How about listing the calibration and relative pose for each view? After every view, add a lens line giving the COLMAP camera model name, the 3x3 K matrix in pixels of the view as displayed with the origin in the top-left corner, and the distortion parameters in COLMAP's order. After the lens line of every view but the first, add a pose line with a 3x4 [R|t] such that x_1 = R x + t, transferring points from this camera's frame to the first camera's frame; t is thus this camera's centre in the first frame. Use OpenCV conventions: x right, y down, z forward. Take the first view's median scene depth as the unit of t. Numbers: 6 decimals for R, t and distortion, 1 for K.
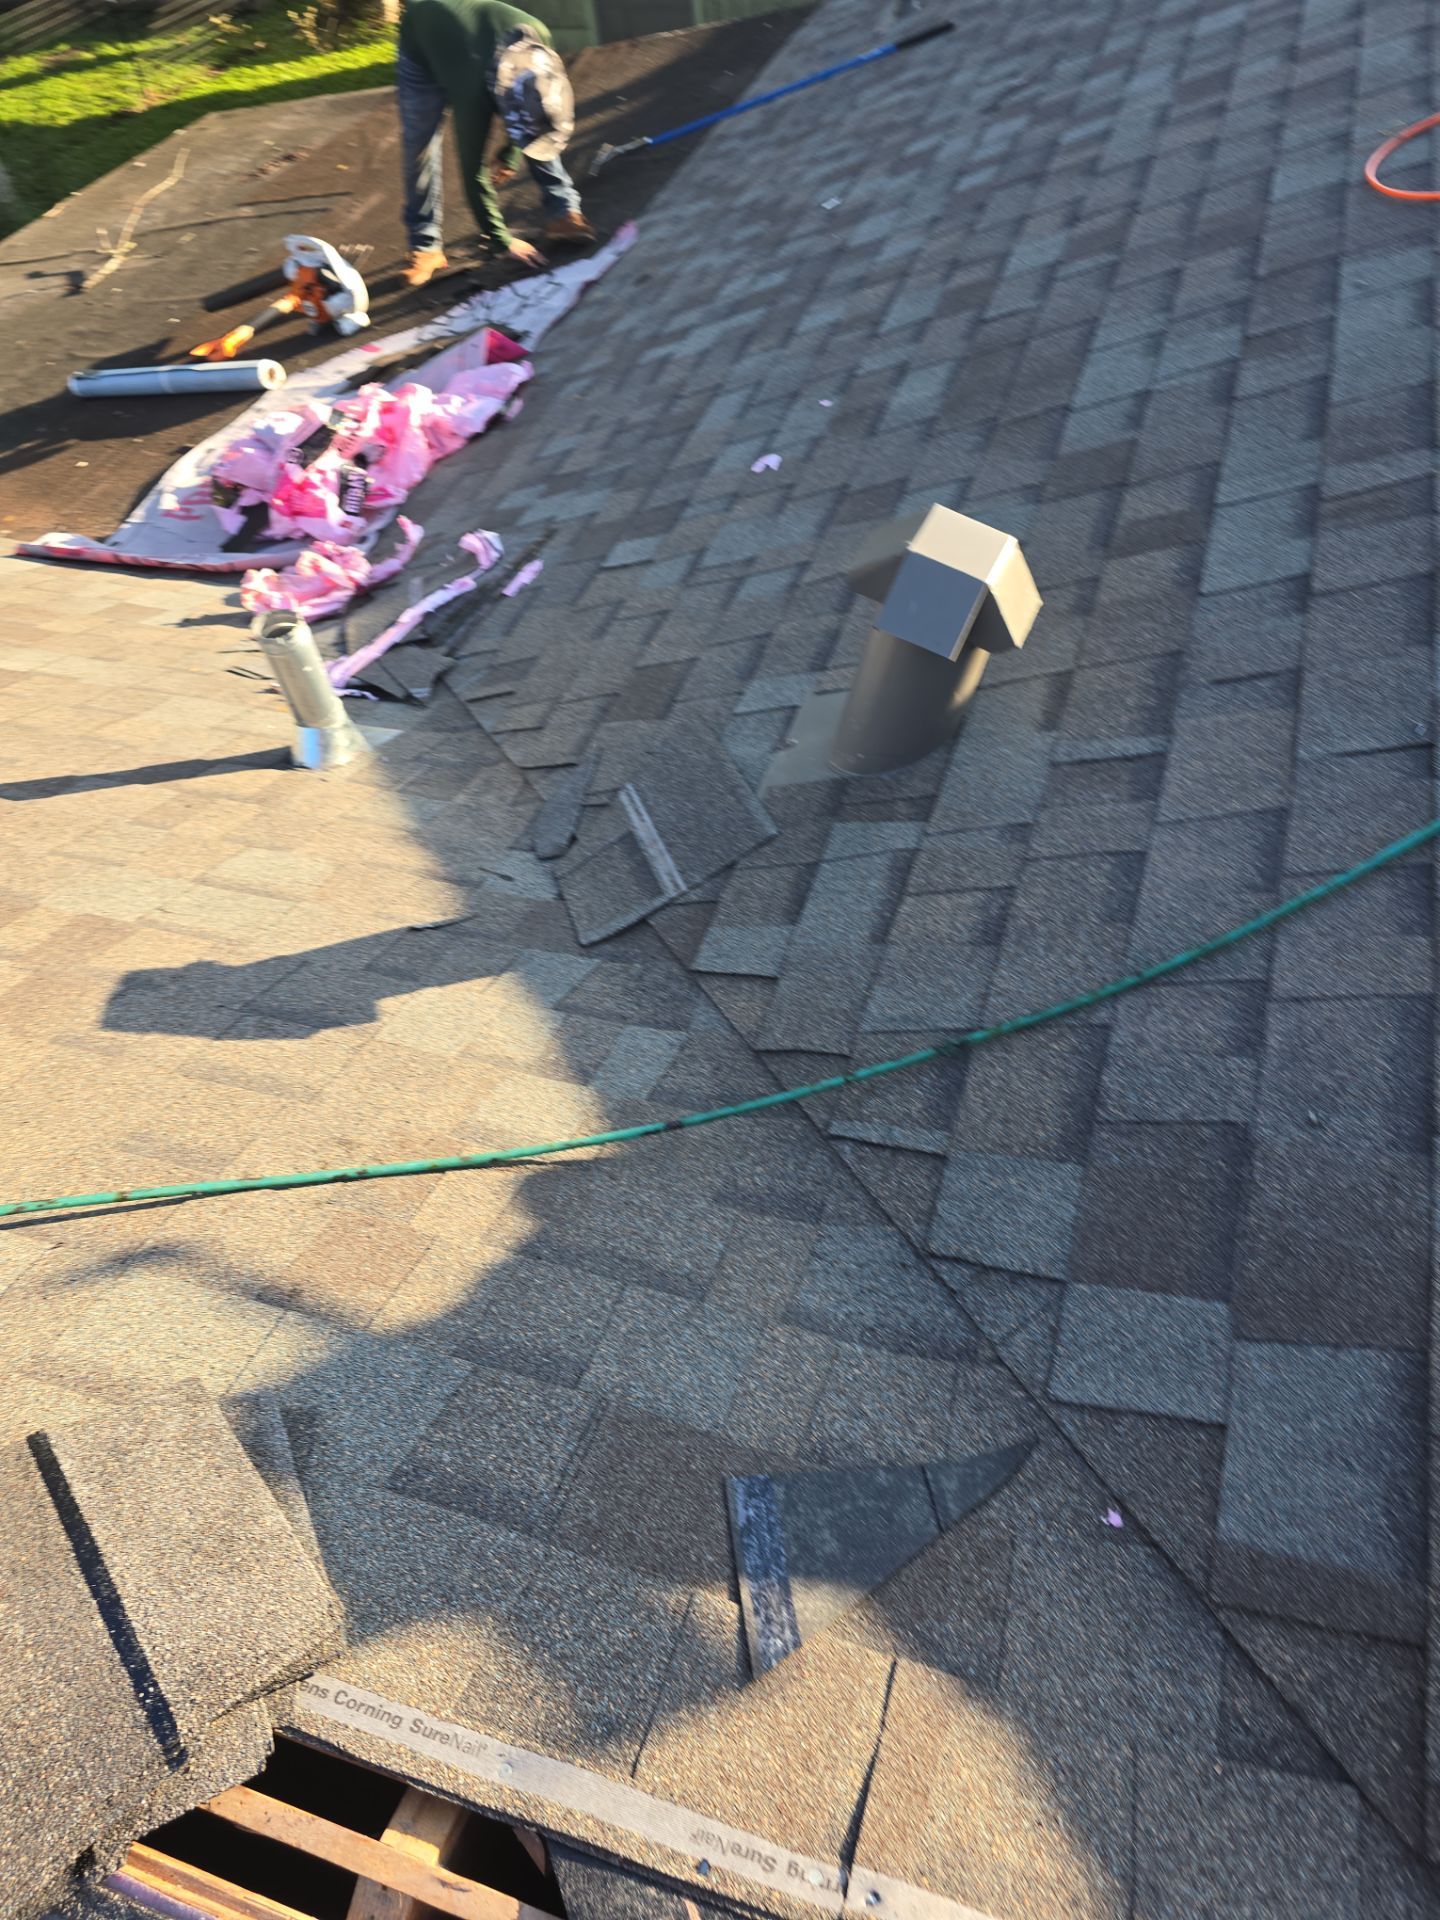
lens RADIAL K [[1287.4, 0, 723.7], [0, 1287.4, 967.6], [0, 0, 1]] dist [0.059871, -0.062188]
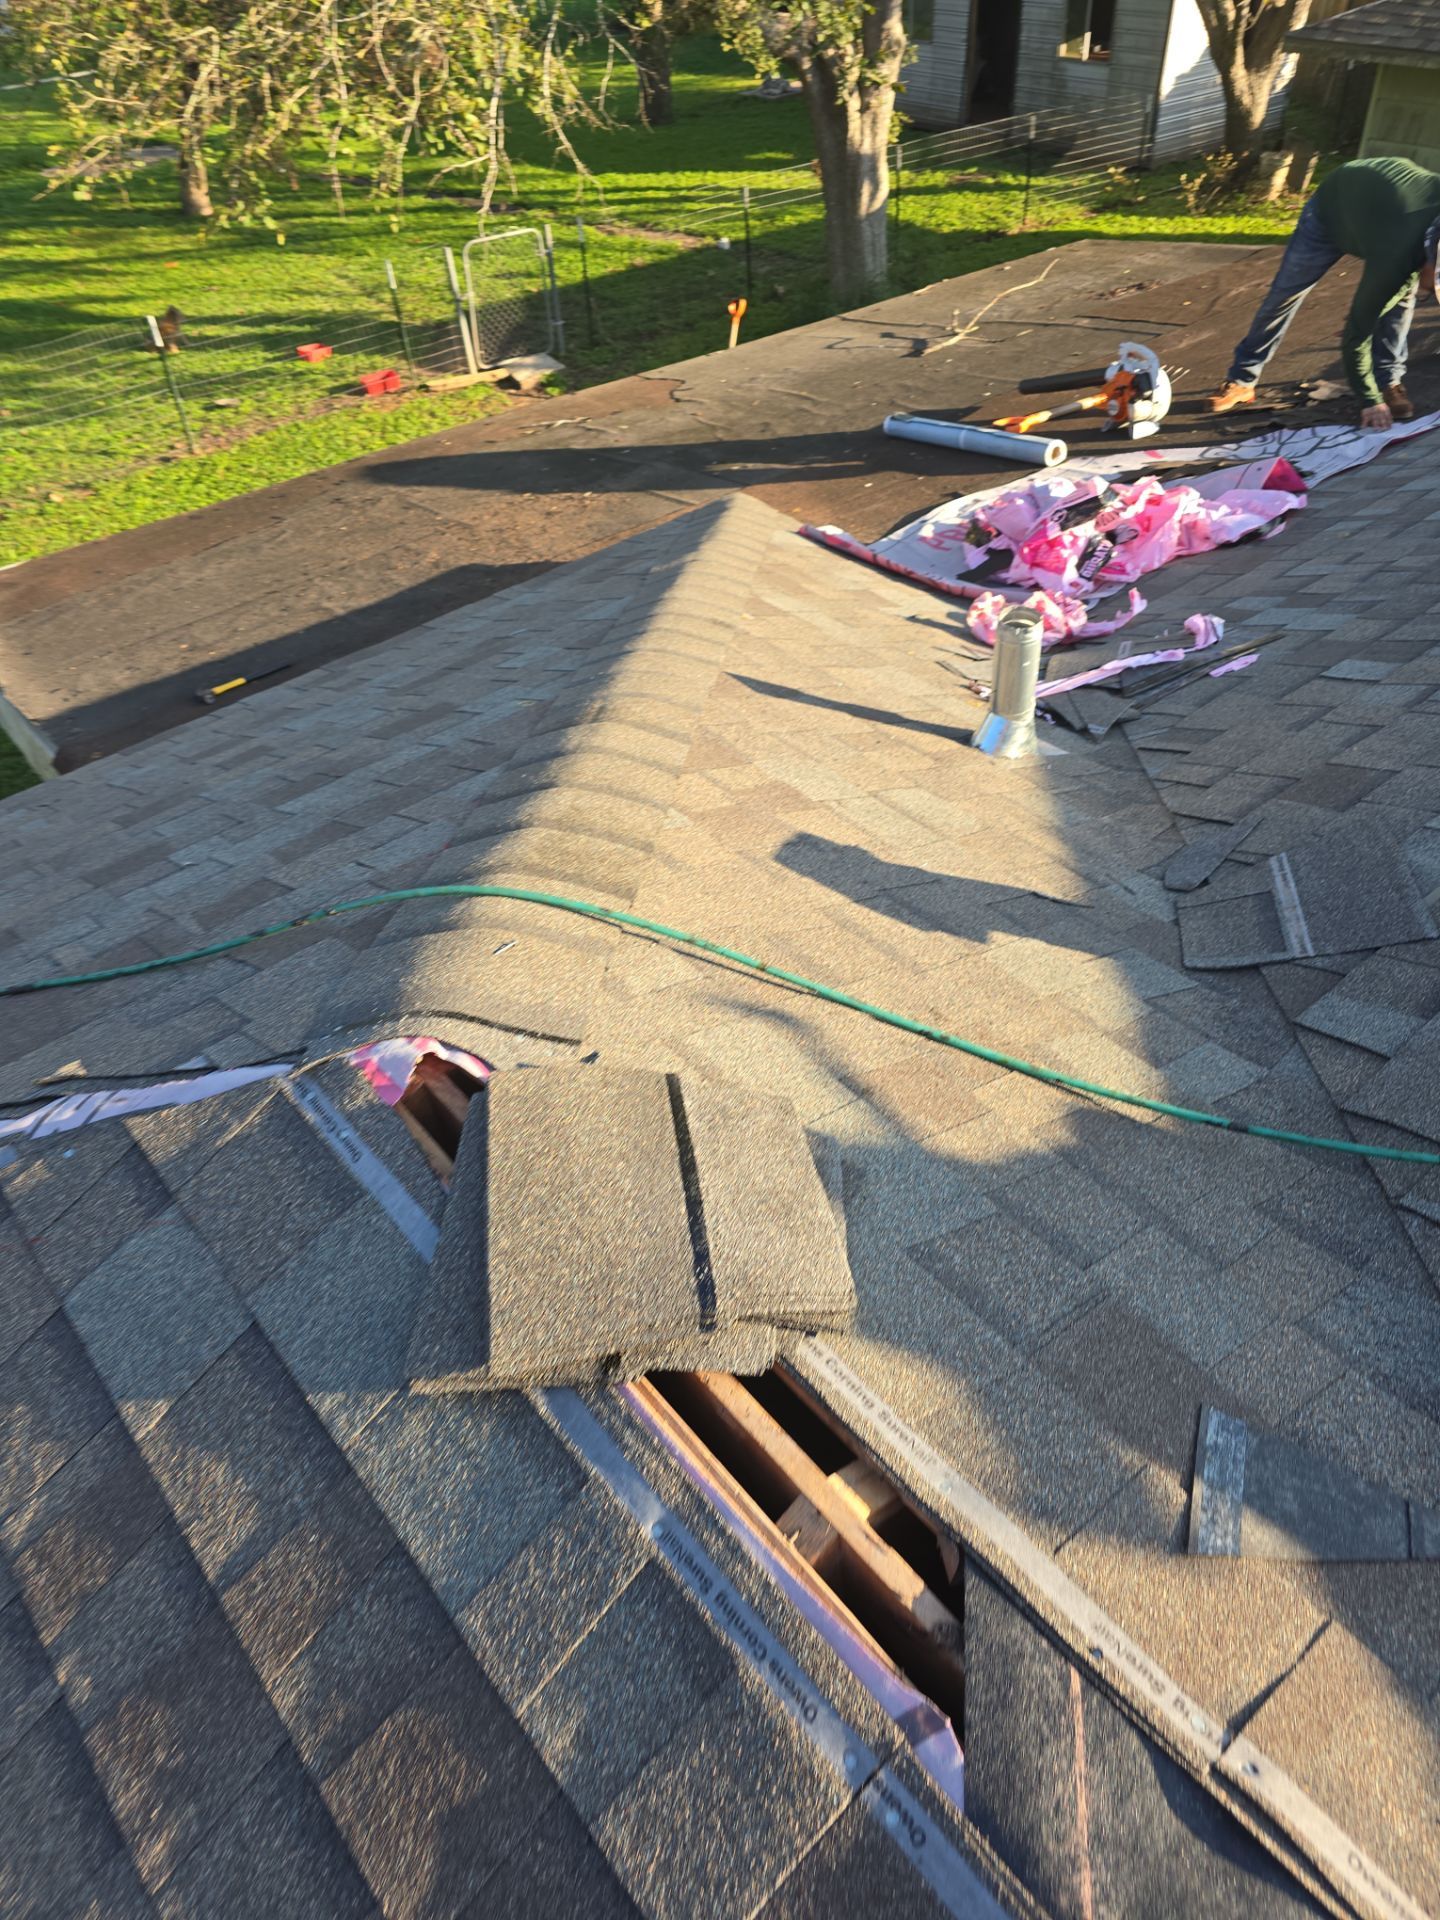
lens RADIAL K [[1287.4, 0, 723.7], [0, 1287.4, 967.6], [0, 0, 1]] dist [0.059871, -0.062188]
pose [[0.848852, 0.387757, -0.359298, -0.045644], [-0.420976, 0.906934, -0.015797, 0.139564], [0.319734, 0.164665, 0.933089, -0.074218]]
